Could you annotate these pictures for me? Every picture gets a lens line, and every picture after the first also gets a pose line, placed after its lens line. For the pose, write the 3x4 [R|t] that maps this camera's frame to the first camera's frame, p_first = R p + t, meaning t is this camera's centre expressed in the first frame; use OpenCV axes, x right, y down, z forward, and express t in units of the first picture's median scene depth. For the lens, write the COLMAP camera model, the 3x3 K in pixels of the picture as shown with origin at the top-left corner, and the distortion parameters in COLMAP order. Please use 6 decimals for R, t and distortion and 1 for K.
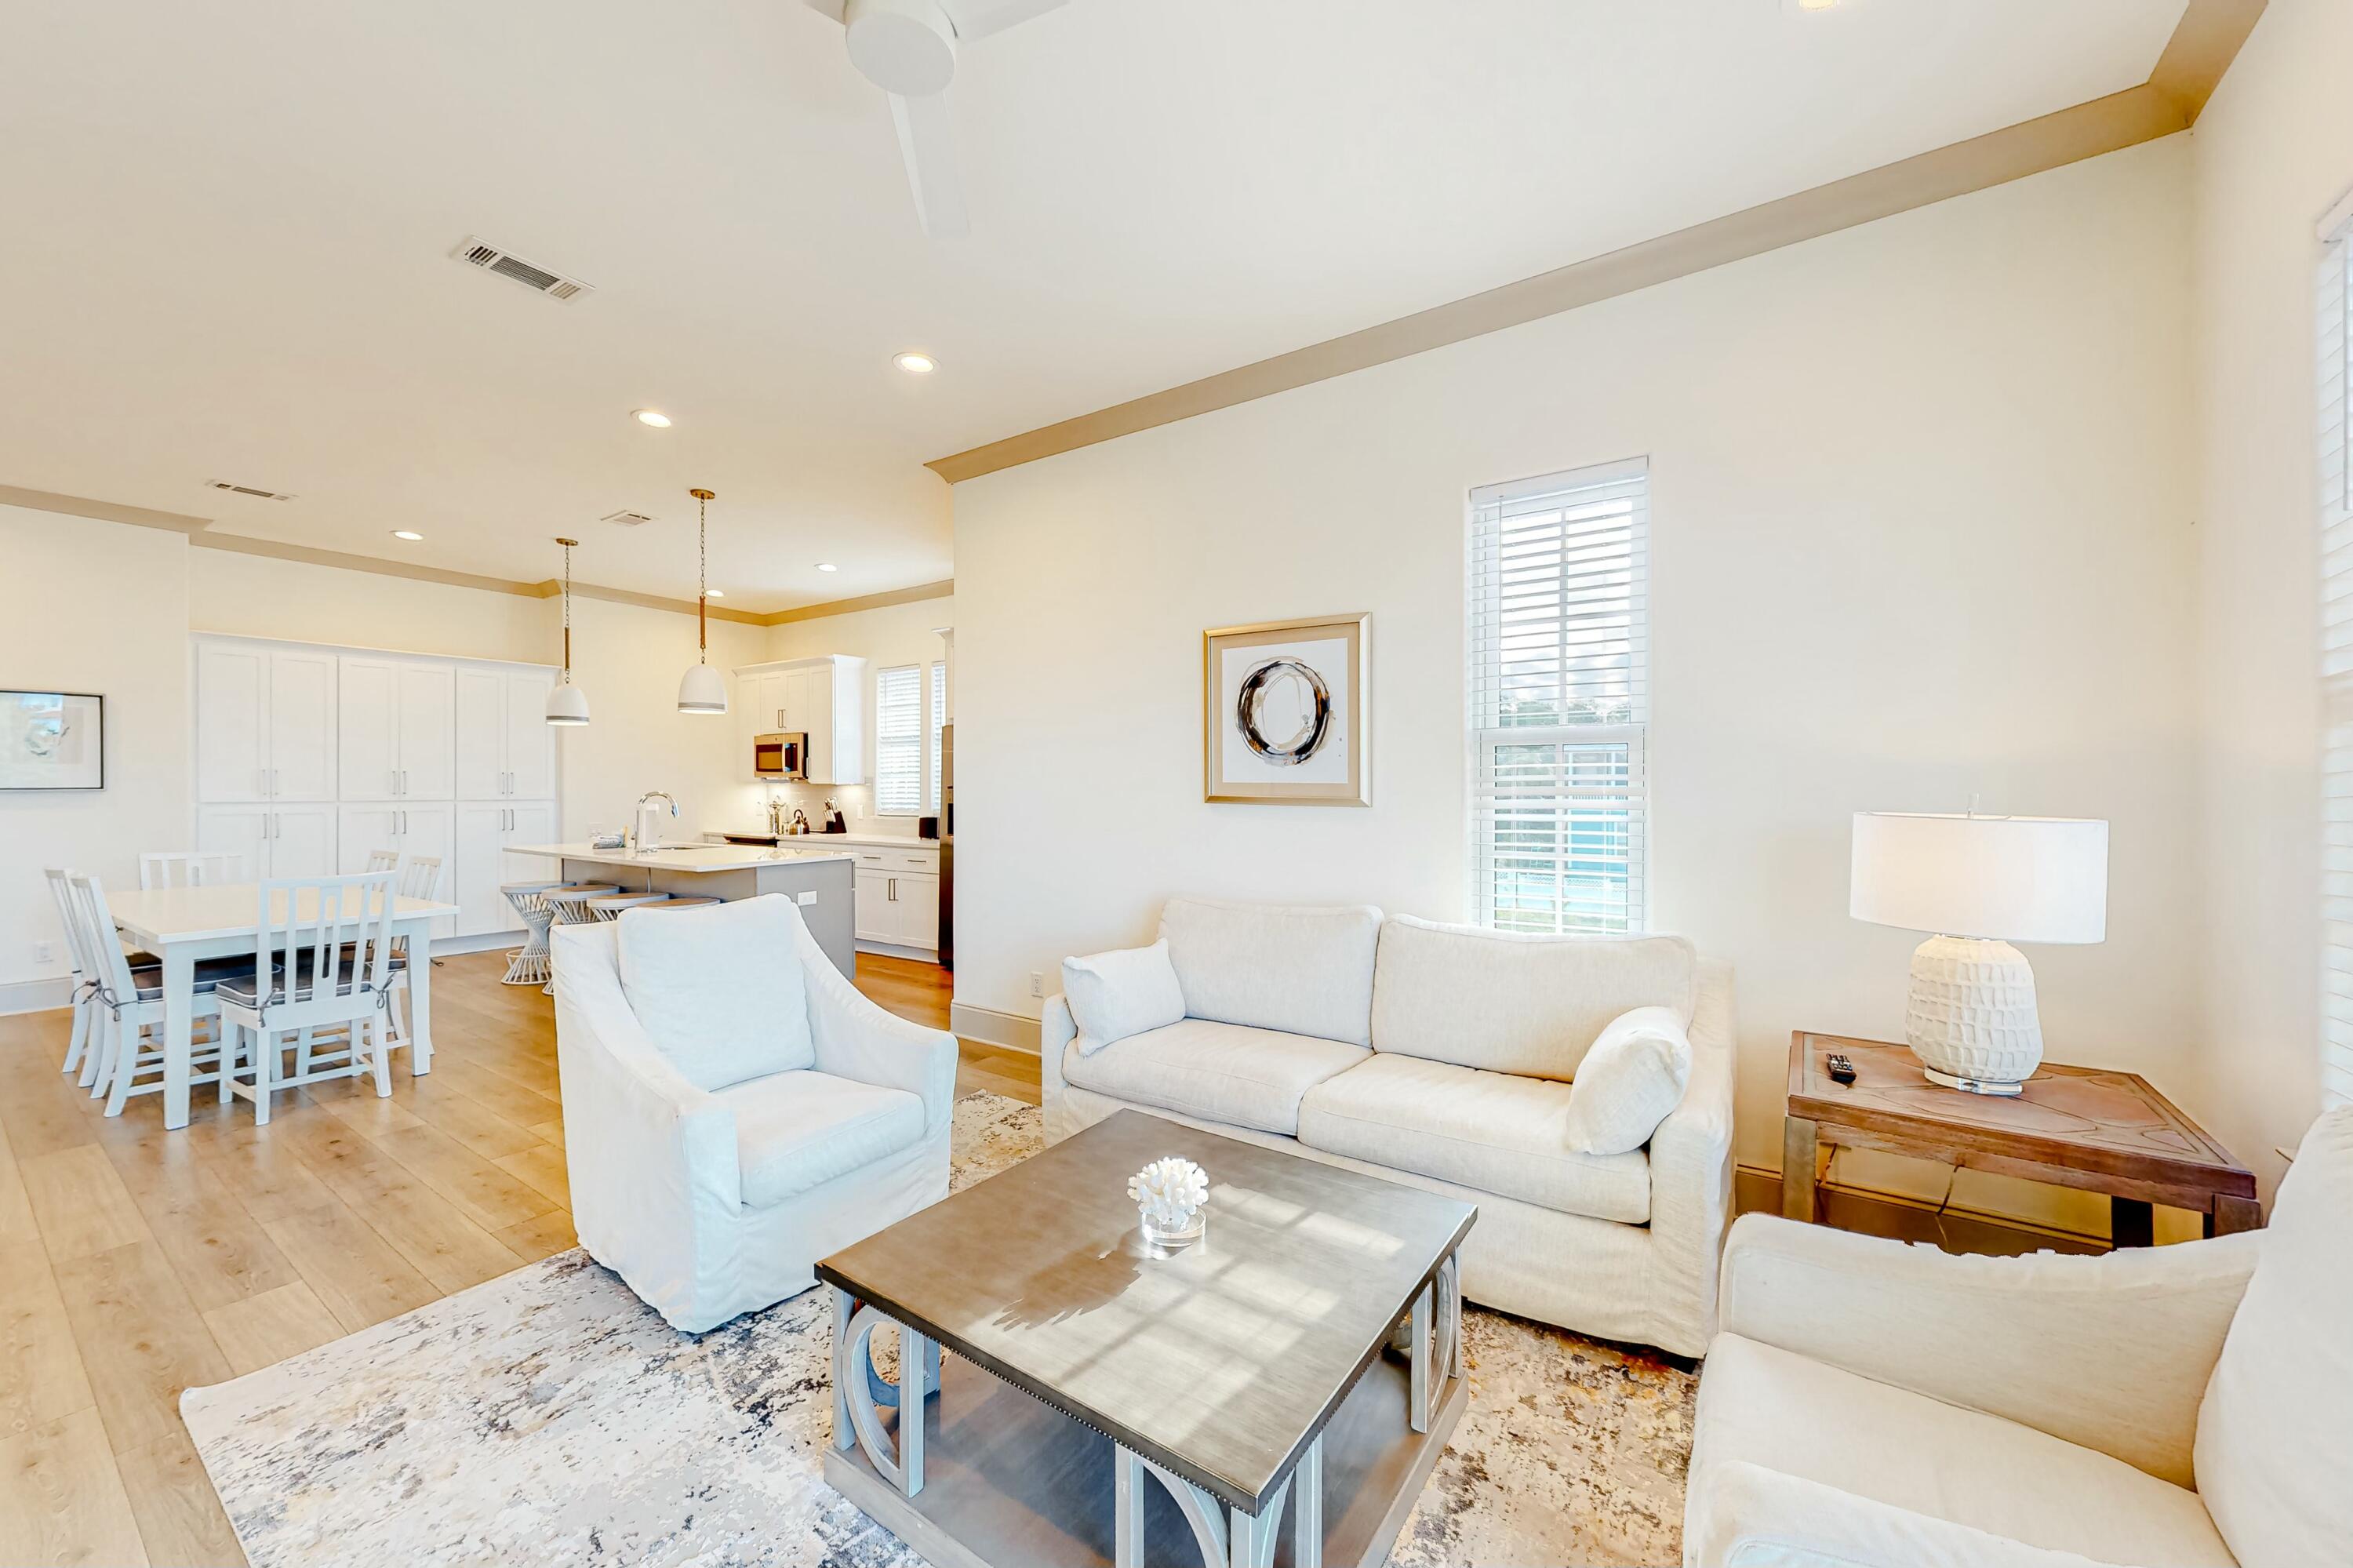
lens RADIAL K [[886.3, 0, 1160.8], [0, 886.3, 789.1], [0, 0, 1]] dist [0.001386, 0.000202]
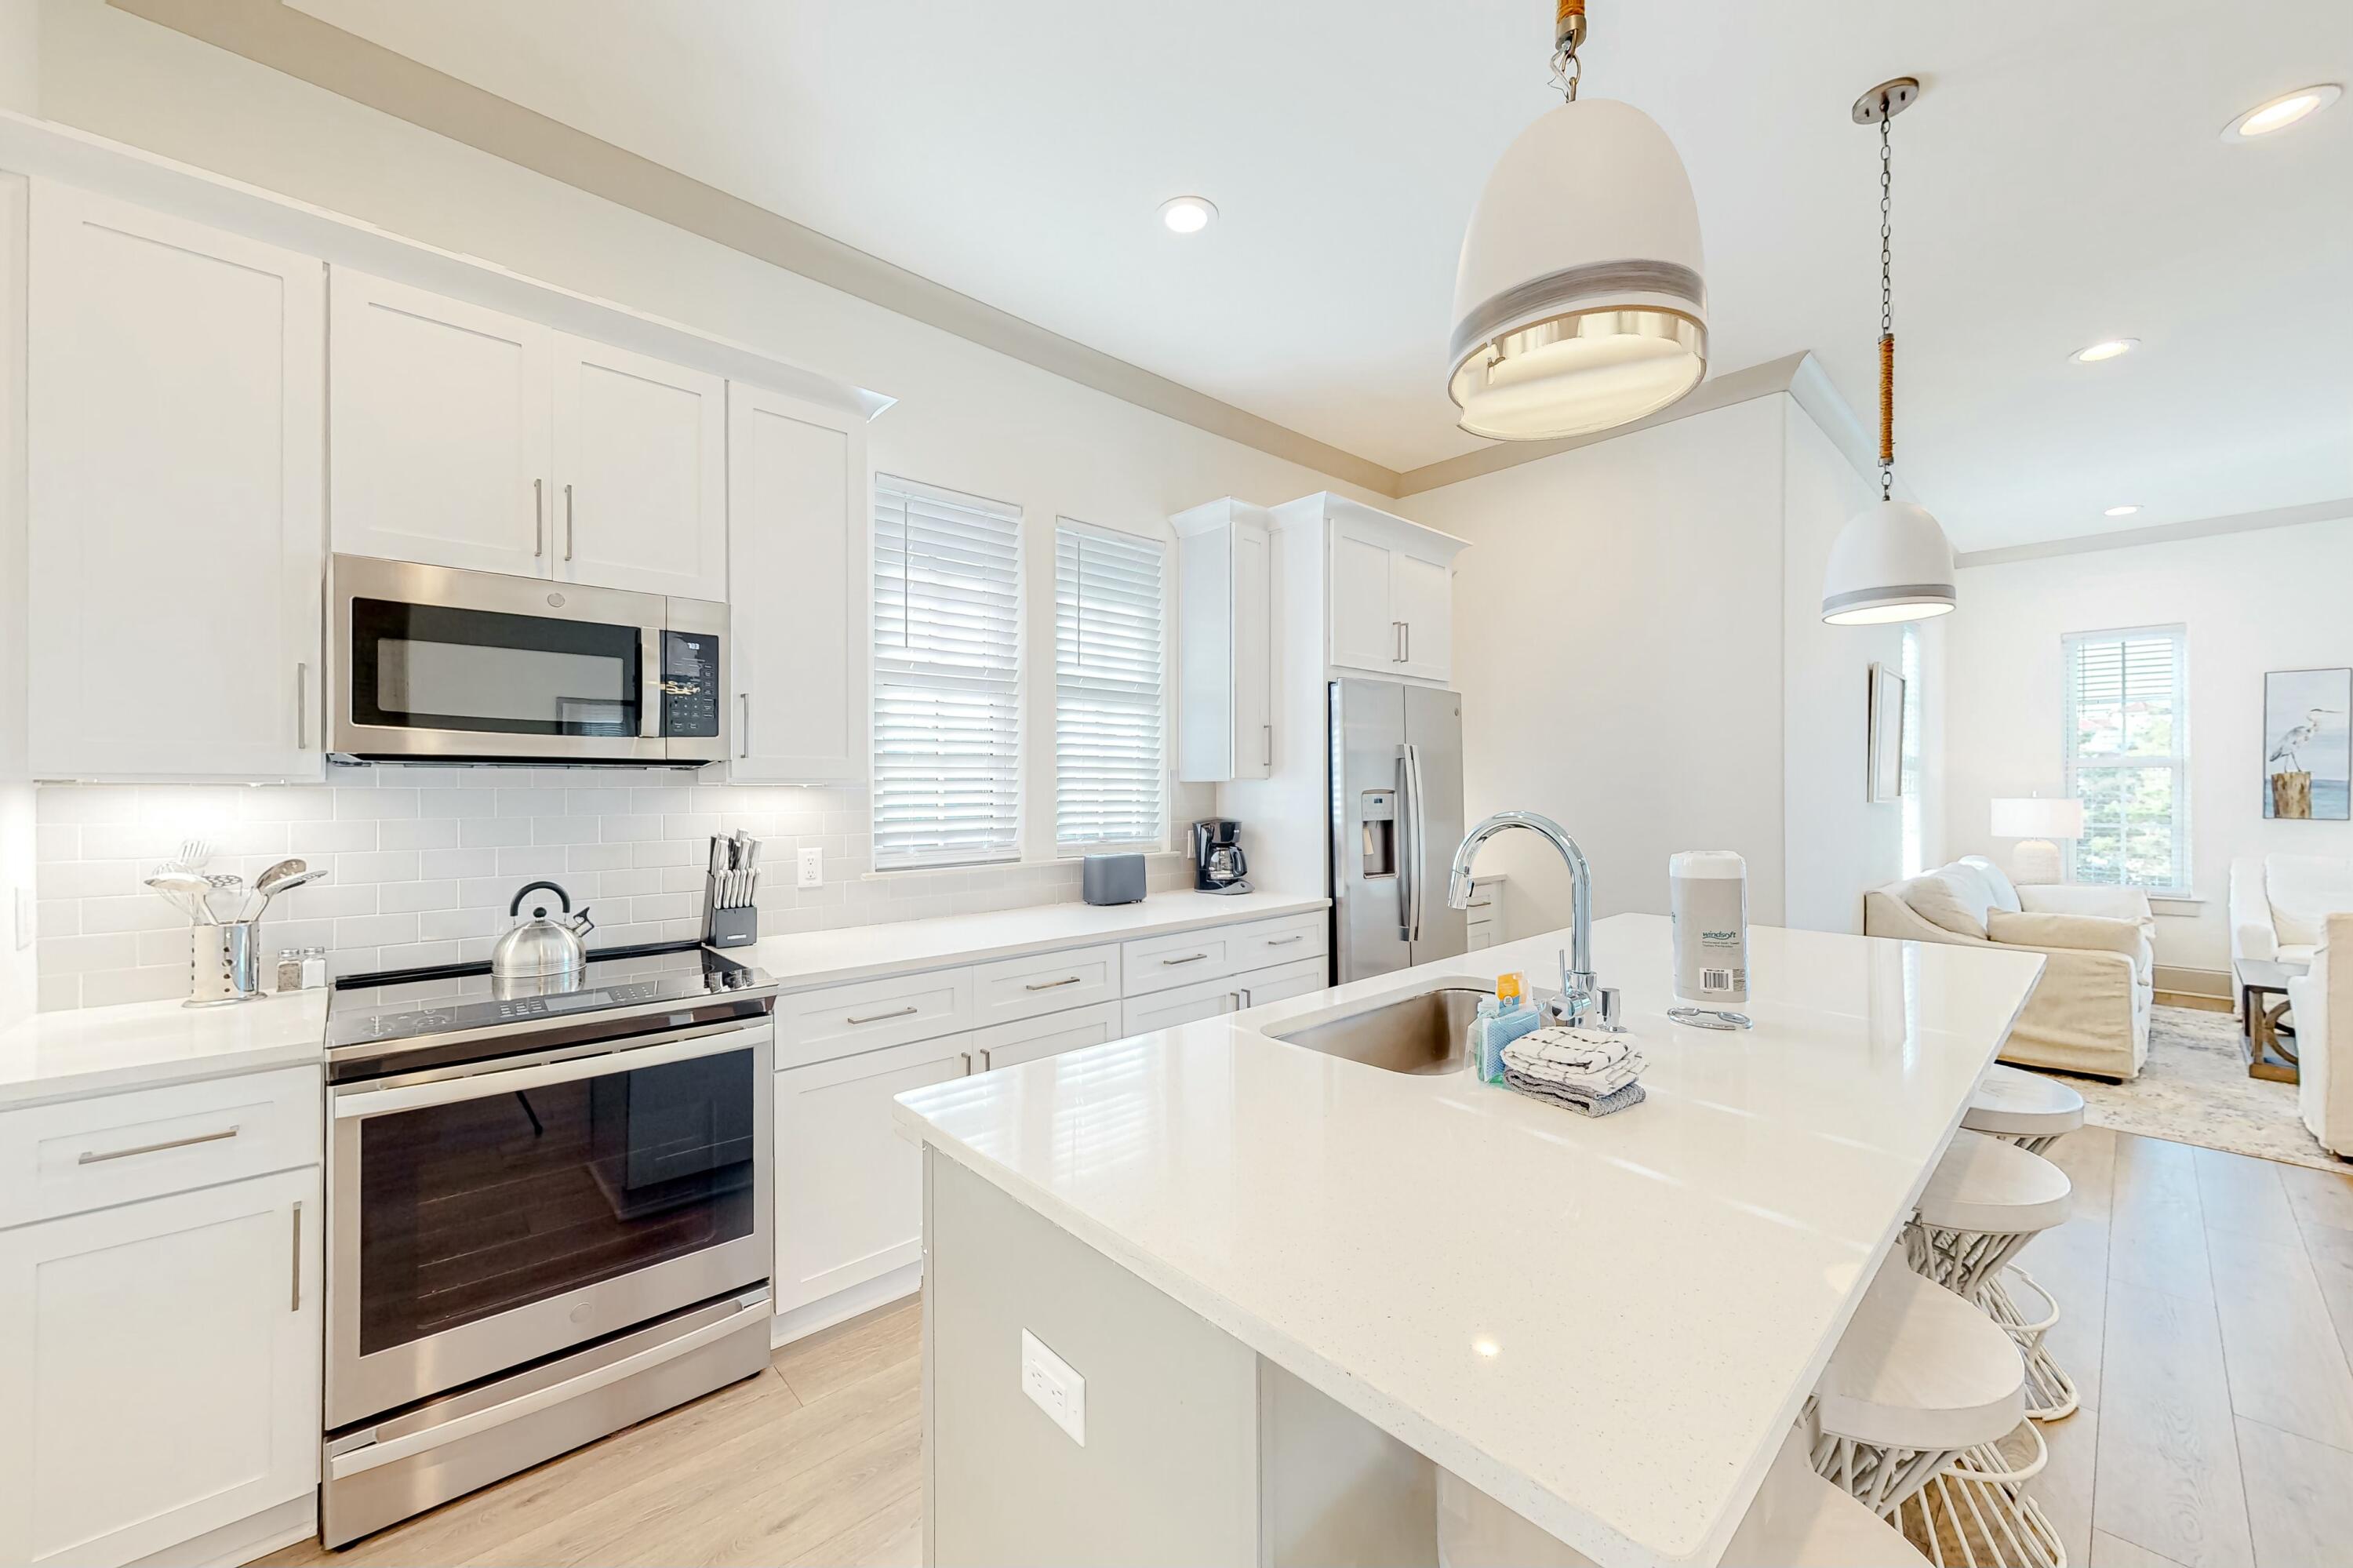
lens RADIAL K [[886.3, 0, 1160.8], [0, 886.3, 789.1], [0, 0, 1]] dist [0.001386, 0.000202]
pose [[0.226140, -0.002054, 0.974093, -0.650125], [0.004959, 0.999987, 0.000957, -0.003796], [-0.974082, 0.004614, 0.226147, 0.802666]]
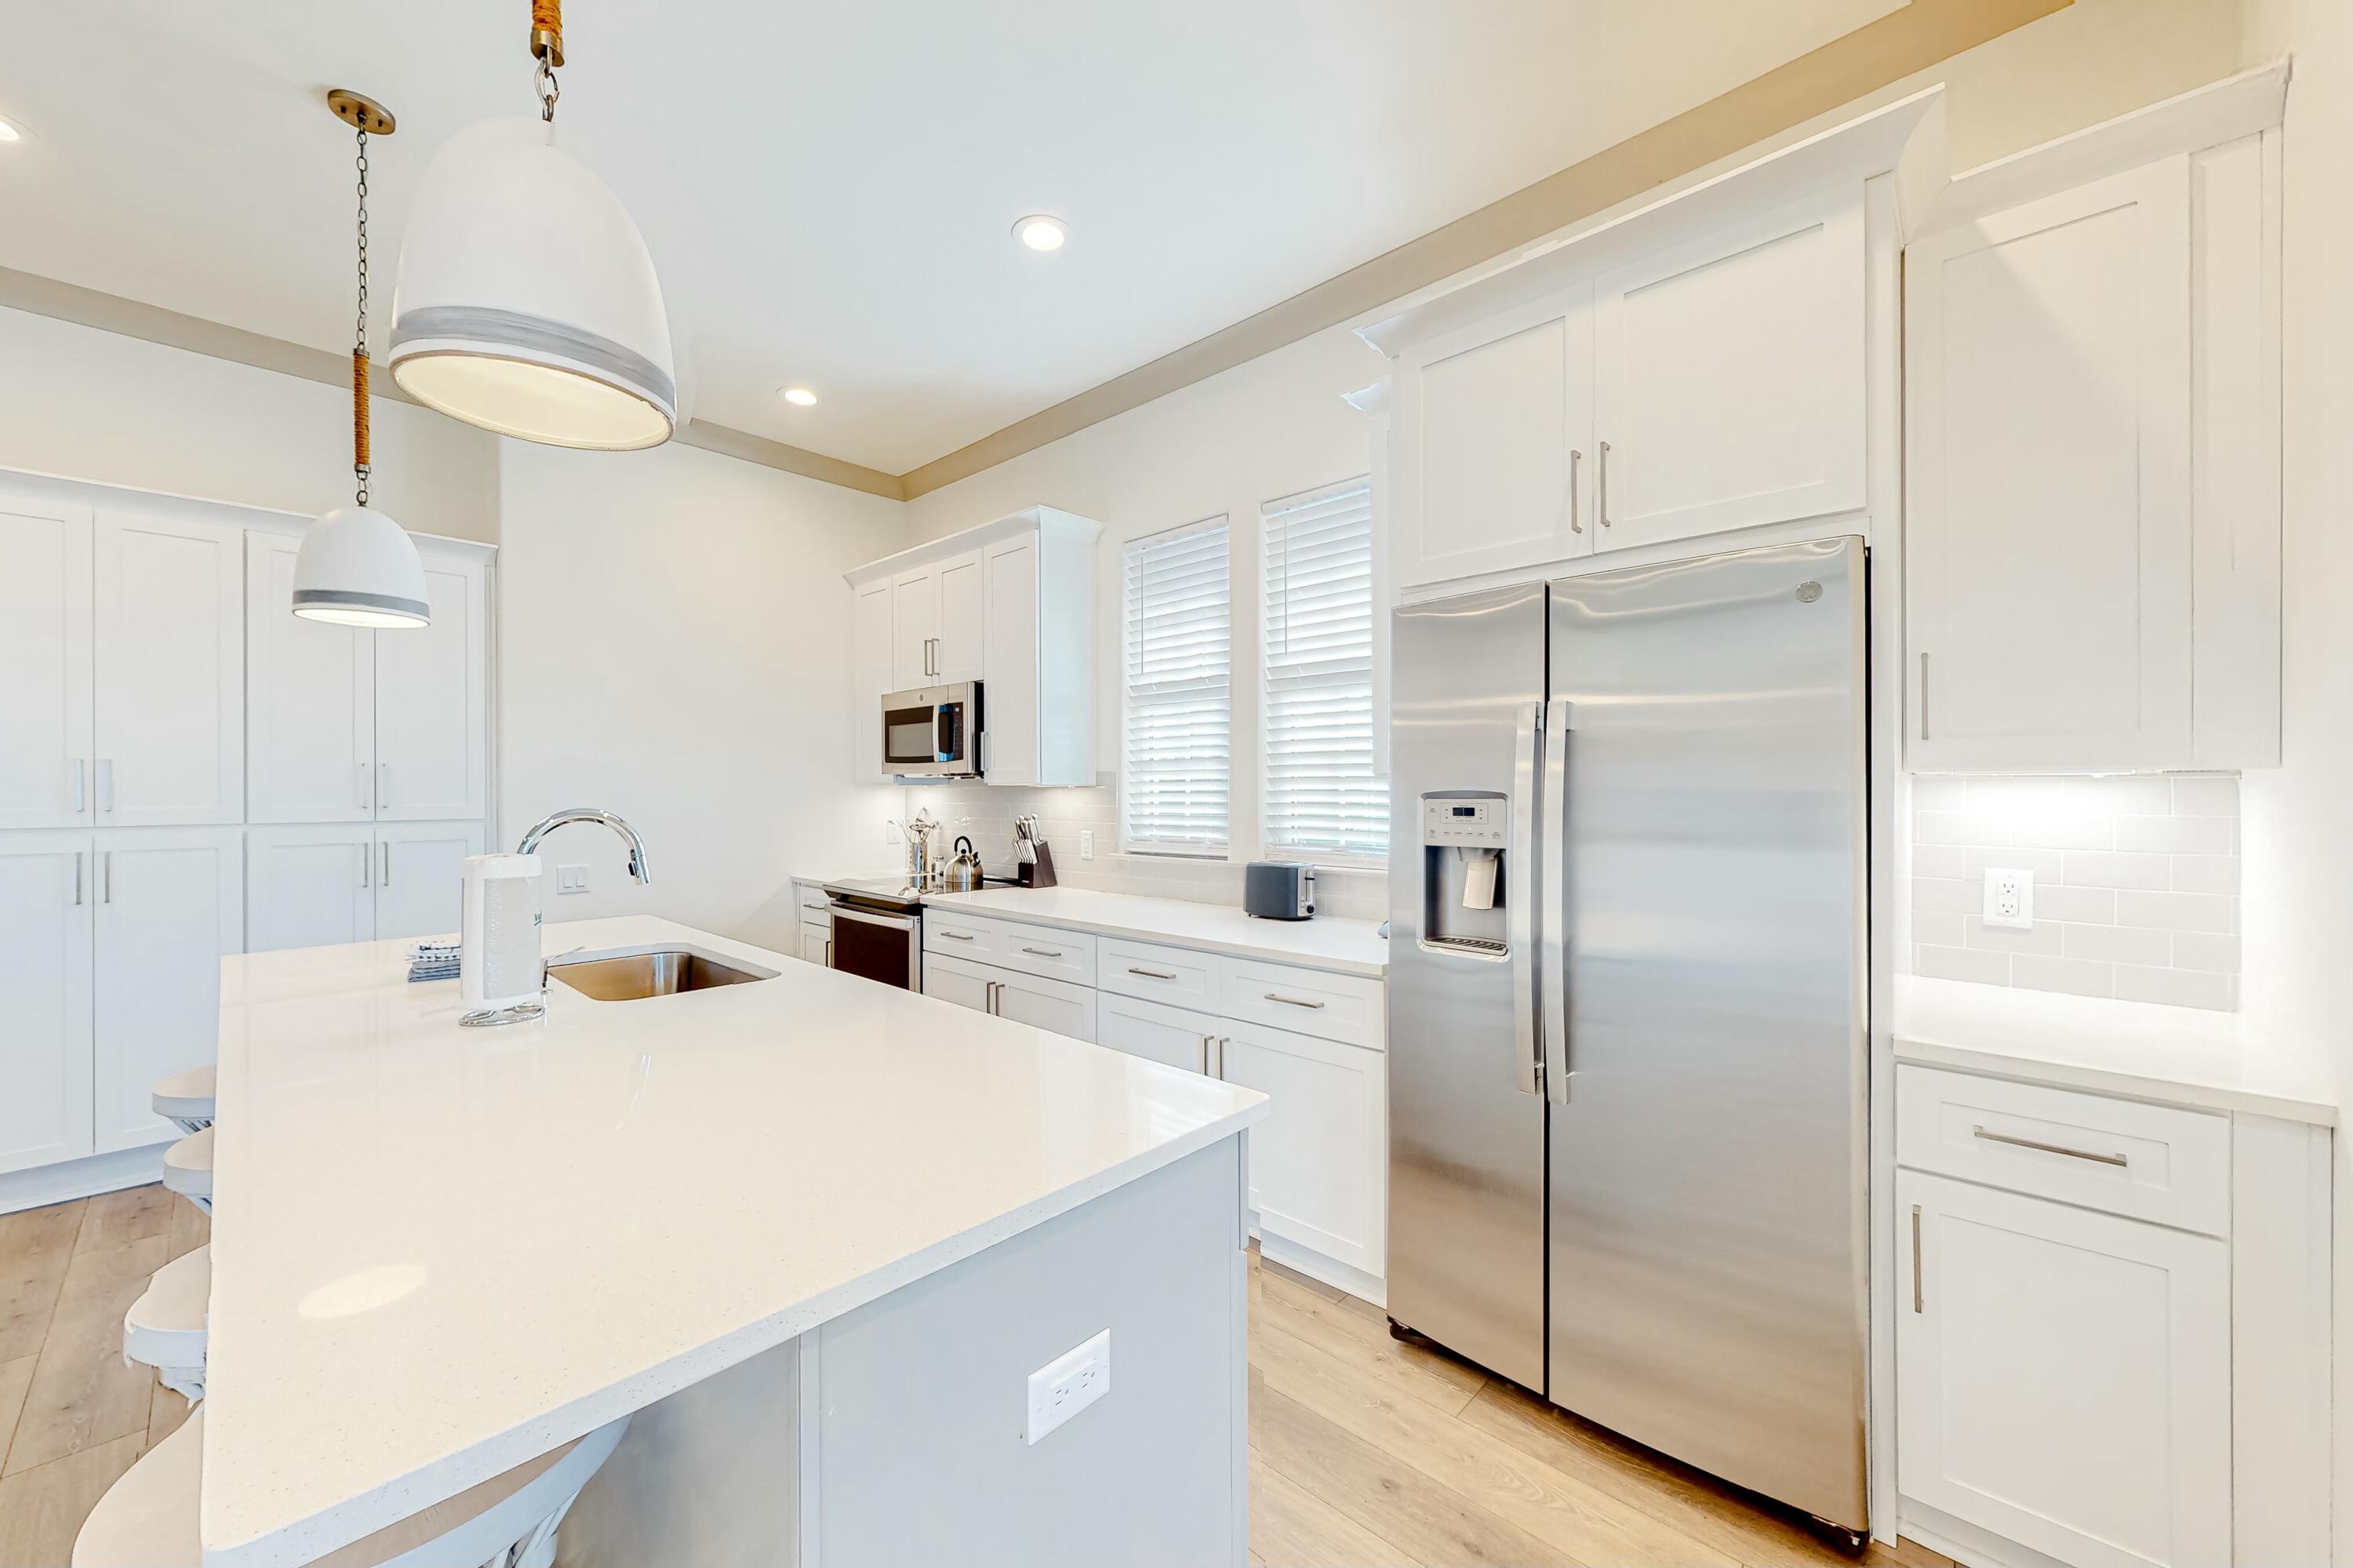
lens RADIAL K [[886.3, 0, 1160.8], [0, 886.3, 789.1], [0, 0, 1]] dist [0.001386, 0.000202]
pose [[0.989058, -0.001971, -0.147515, -0.231117], [0.001441, 0.999992, -0.003696, -0.002390], [0.147521, 0.003443, 0.989053, 0.536246]]
